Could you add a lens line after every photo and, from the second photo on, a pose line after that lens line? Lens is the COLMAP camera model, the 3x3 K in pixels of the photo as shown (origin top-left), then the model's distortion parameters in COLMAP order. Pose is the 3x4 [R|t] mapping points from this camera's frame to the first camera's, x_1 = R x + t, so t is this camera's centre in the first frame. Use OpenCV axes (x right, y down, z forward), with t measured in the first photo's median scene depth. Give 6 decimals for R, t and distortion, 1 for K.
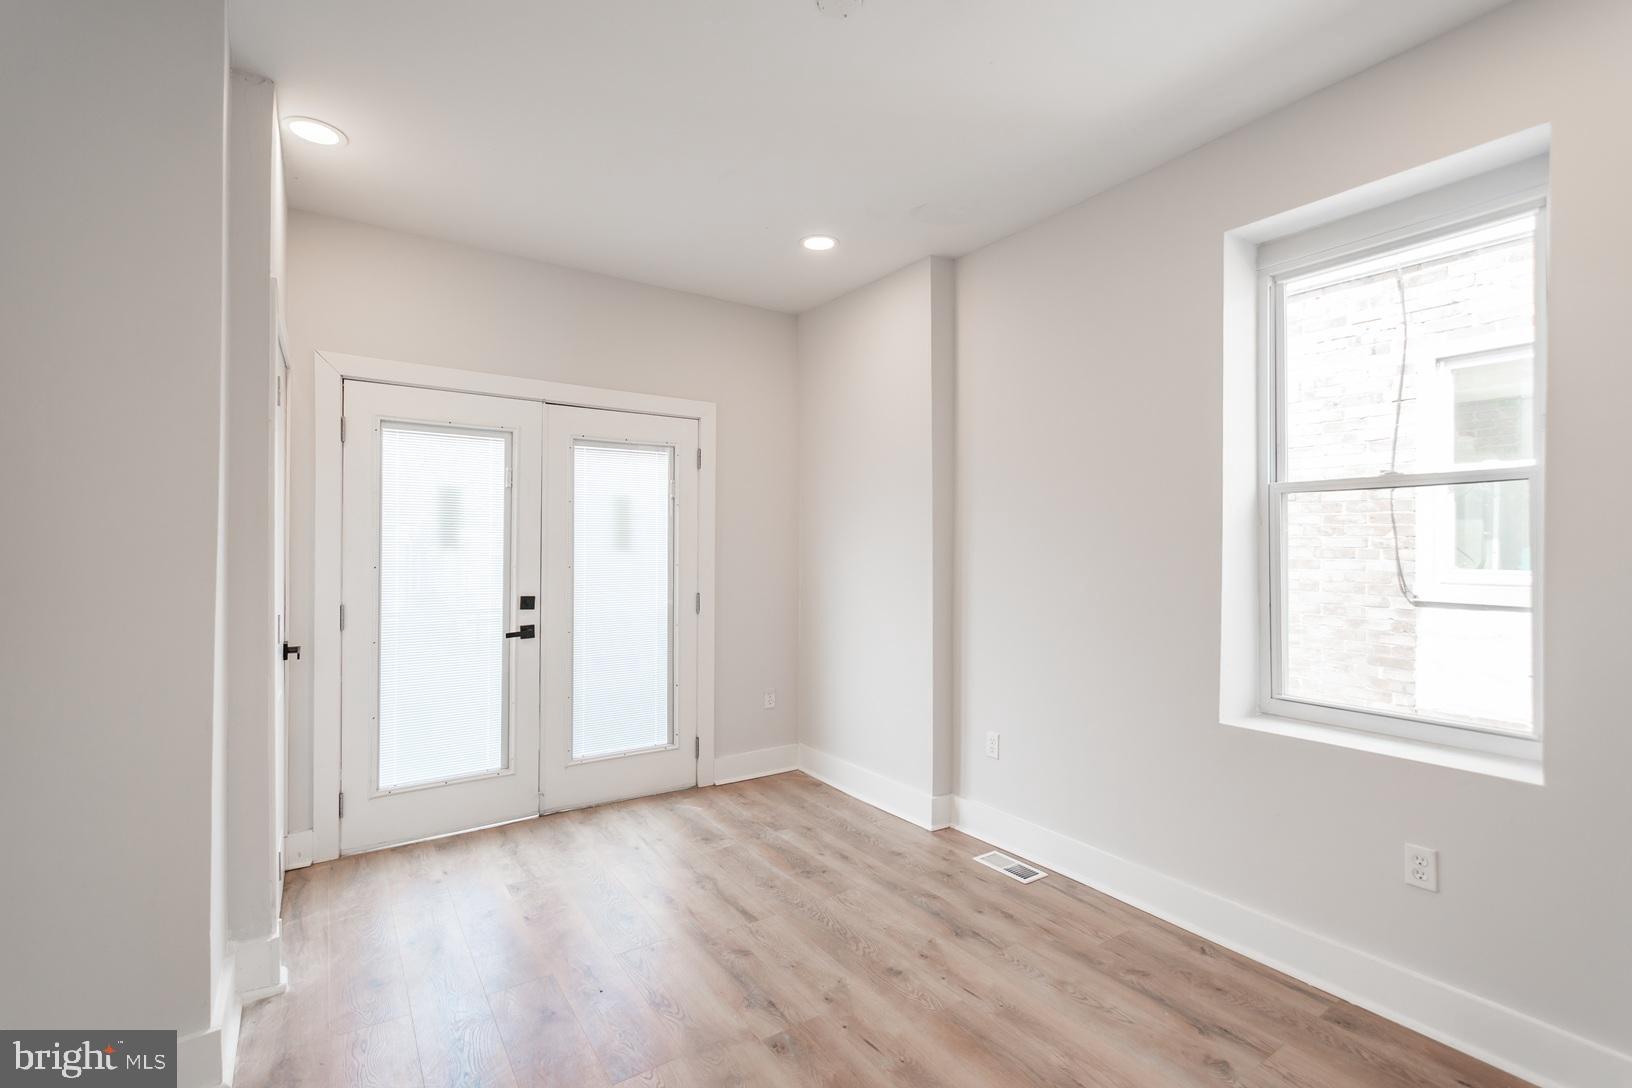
lens RADIAL K [[738.1, 0, 826.3], [0, 738.1, 551.1], [0, 0, 1]] dist [0.011455, -0.000544]
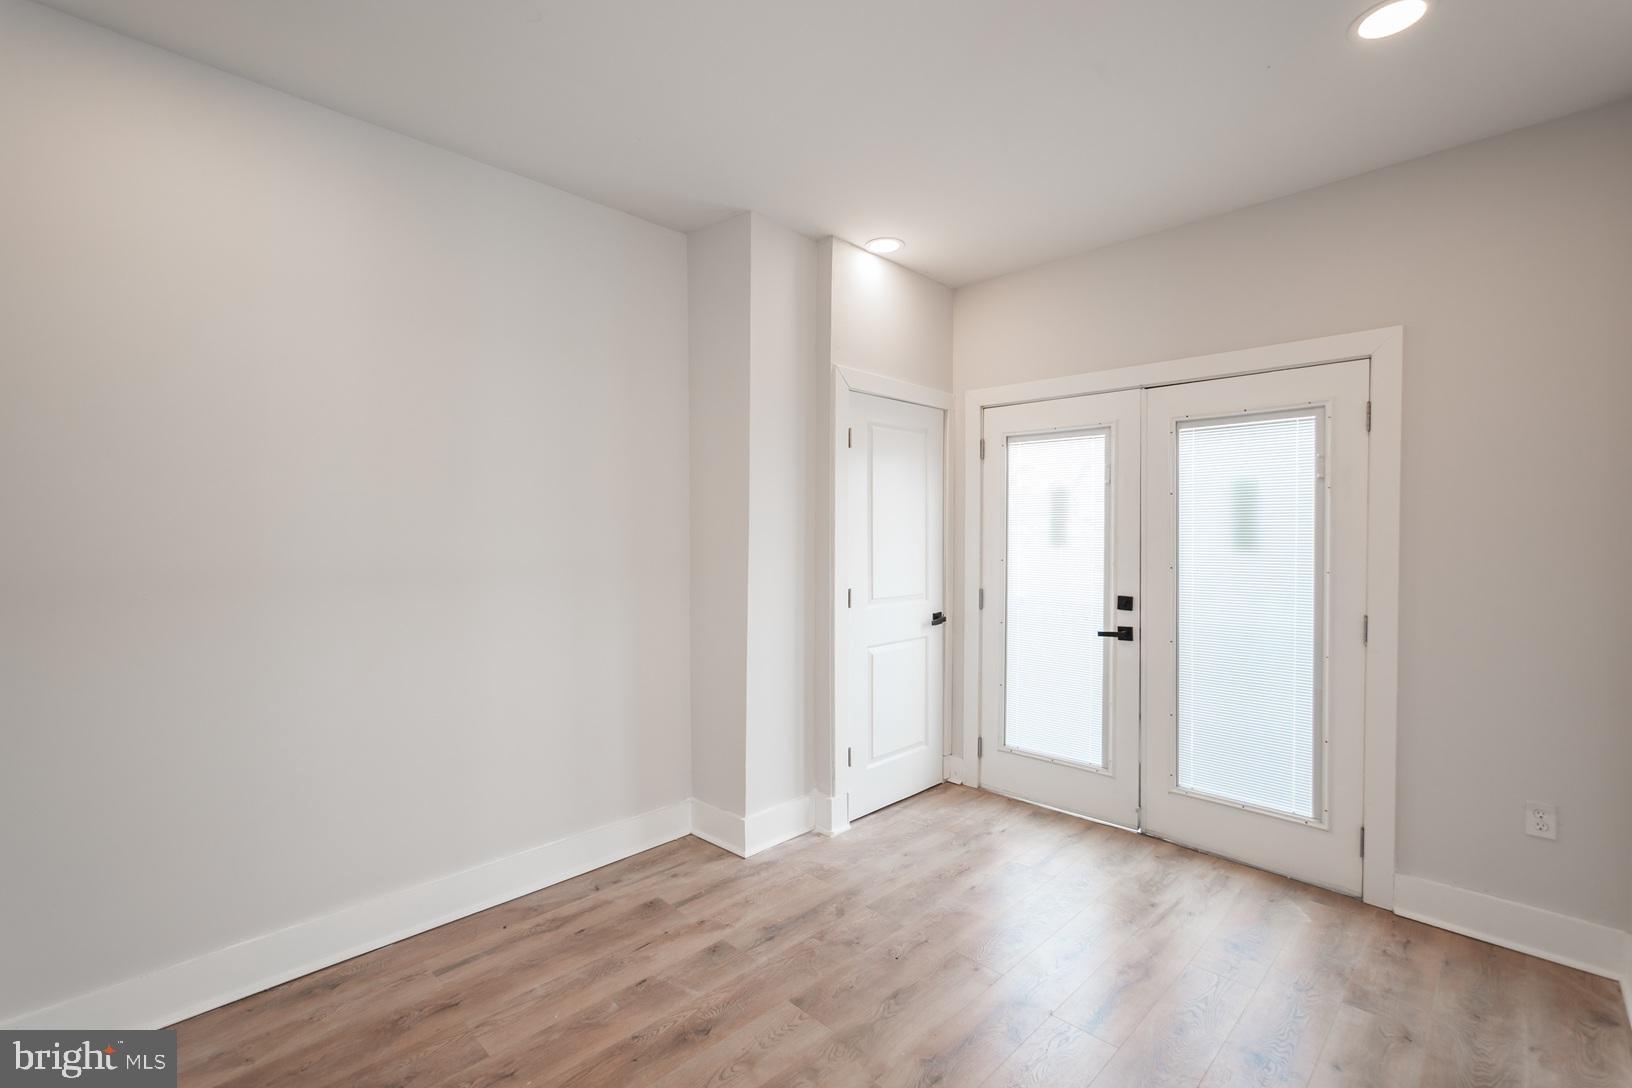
lens RADIAL K [[738.1, 0, 825.3], [0, 738.1, 549.5], [0, 0, 1]] dist [0.011455, -0.000544]
pose [[0.184655, 0.018378, -0.982632, 0.469866], [-0.014644, 0.999766, 0.015946, -0.008773], [0.982694, 0.011445, 0.184881, 0.452405]]
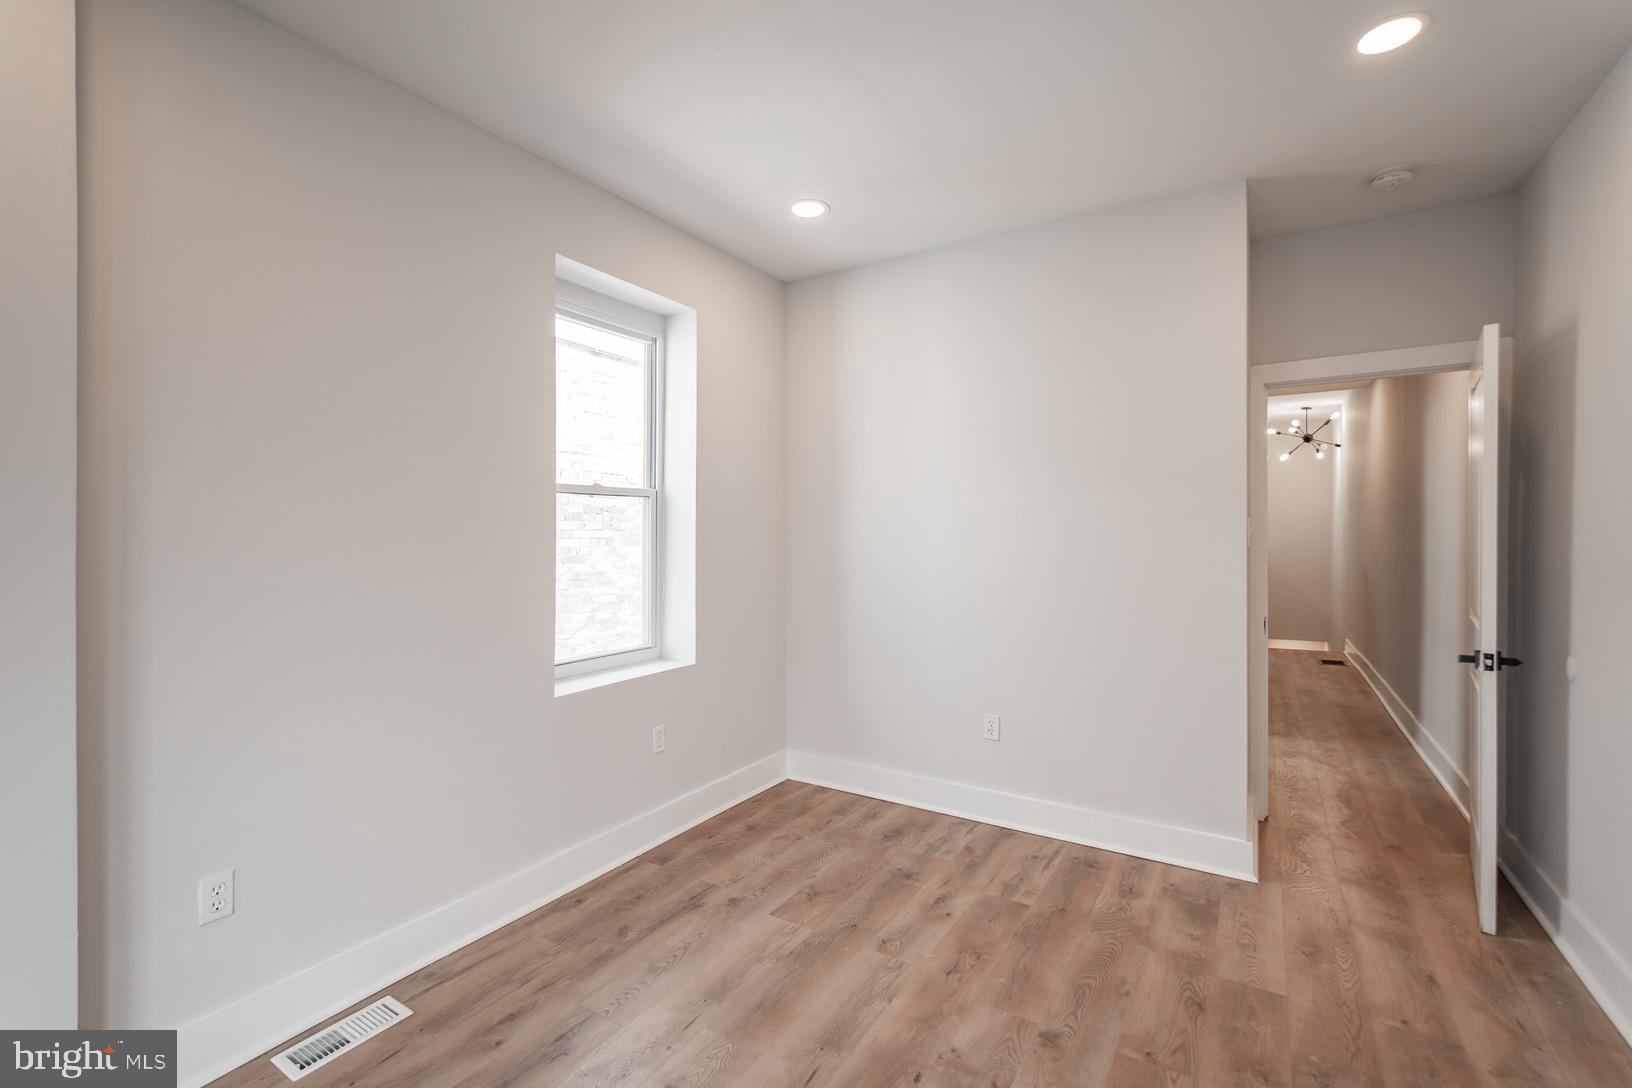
lens RADIAL K [[738.1, 0, 825.5], [0, 738.1, 530.1], [0, 0, 1]] dist [0.011455, -0.000544]
pose [[-0.418814, -0.001754, 0.908070, -0.463389], [0.002845, 0.999991, 0.003243, -0.011918], [-0.908068, 0.003941, -0.418805, 0.804812]]
